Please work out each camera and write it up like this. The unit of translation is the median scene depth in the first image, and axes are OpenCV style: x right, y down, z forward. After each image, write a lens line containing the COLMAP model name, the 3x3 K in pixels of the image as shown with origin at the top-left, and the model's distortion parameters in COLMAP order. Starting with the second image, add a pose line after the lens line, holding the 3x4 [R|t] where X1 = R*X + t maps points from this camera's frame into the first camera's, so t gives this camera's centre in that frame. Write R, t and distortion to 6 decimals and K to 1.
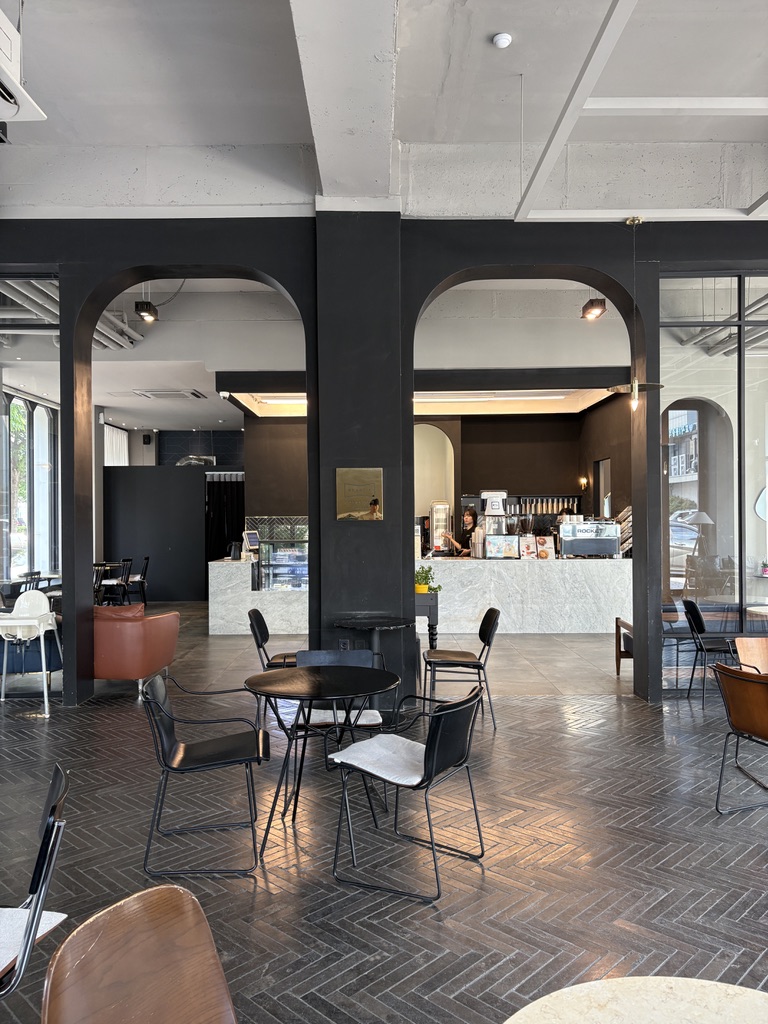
lens RADIAL K [[774.6, 0, 381.5], [0, 774.6, 513.8], [0, 0, 1]] dist [0.040045, -0.014320]
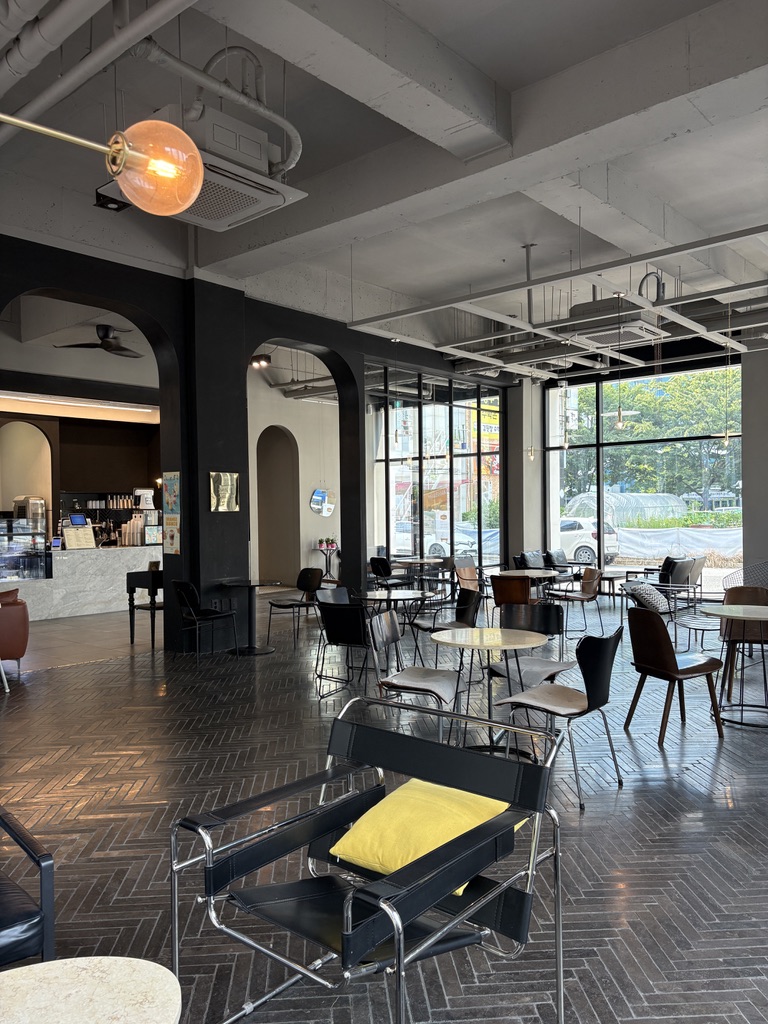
lens RADIAL K [[774.6, 0, 378.7], [0, 774.6, 510.4], [0, 0, 1]] dist [0.040045, -0.014320]
pose [[0.651401, -0.007269, 0.758699, -0.769768], [0.007119, 0.999969, 0.003468, 0.003299], [-0.758700, 0.003142, 0.651433, -0.083926]]
